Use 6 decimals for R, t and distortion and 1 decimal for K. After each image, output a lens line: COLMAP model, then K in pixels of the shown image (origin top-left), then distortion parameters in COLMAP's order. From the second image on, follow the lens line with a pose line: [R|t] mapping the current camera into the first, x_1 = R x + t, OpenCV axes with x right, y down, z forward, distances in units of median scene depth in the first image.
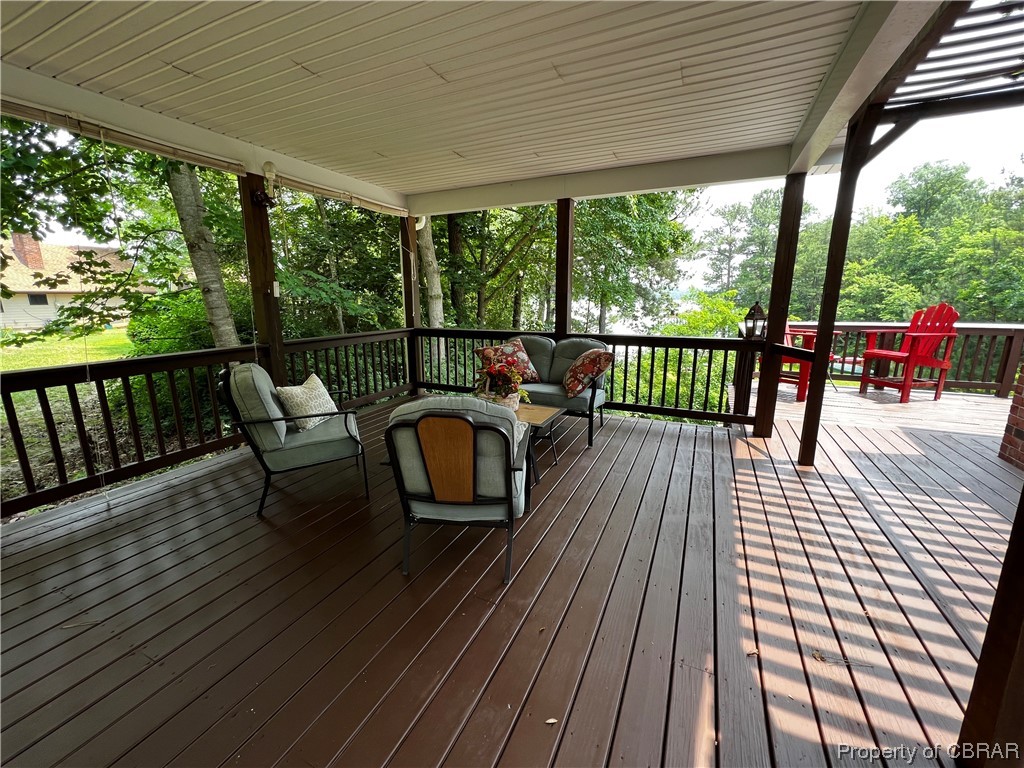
lens RADIAL K [[410.6, 0, 512.4], [0, 410.6, 387.3], [0, 0, 1]] dist [-0.002944, 0.001459]
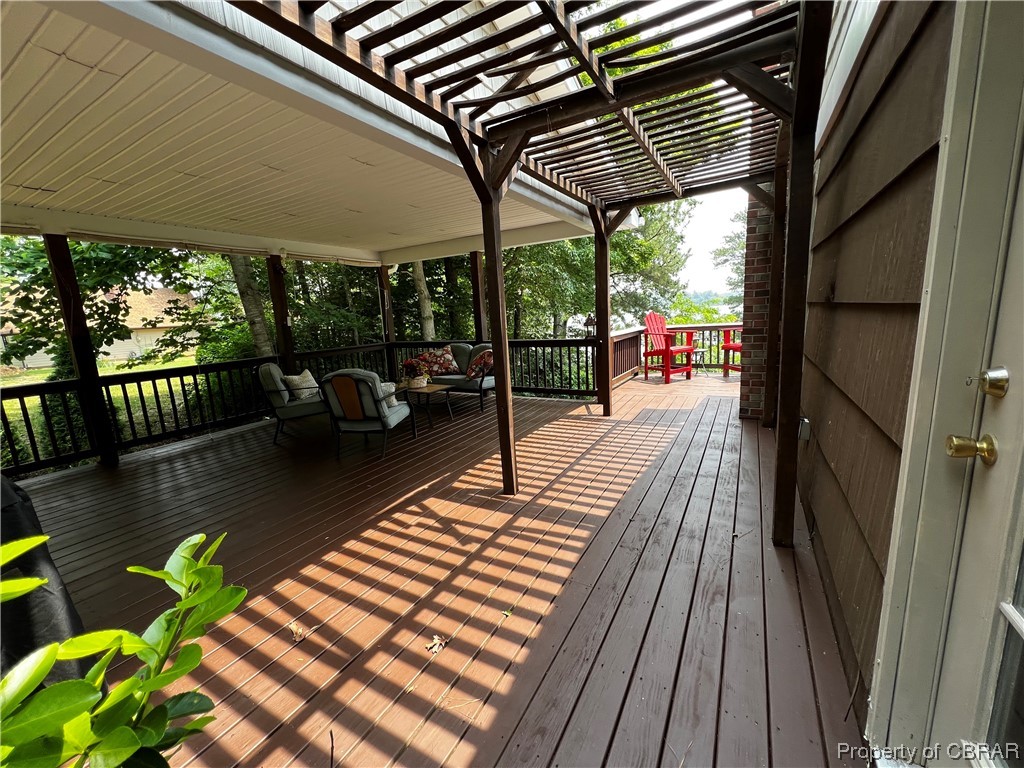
lens RADIAL K [[410.6, 0, 510.9], [0, 410.6, 386.7], [0, 0, 1]] dist [-0.002944, 0.001459]
pose [[0.995079, -0.035039, -0.092684, 0.237382], [0.031541, 0.998744, -0.038936, 0.060633], [0.093932, 0.035821, 0.994934, -0.286052]]
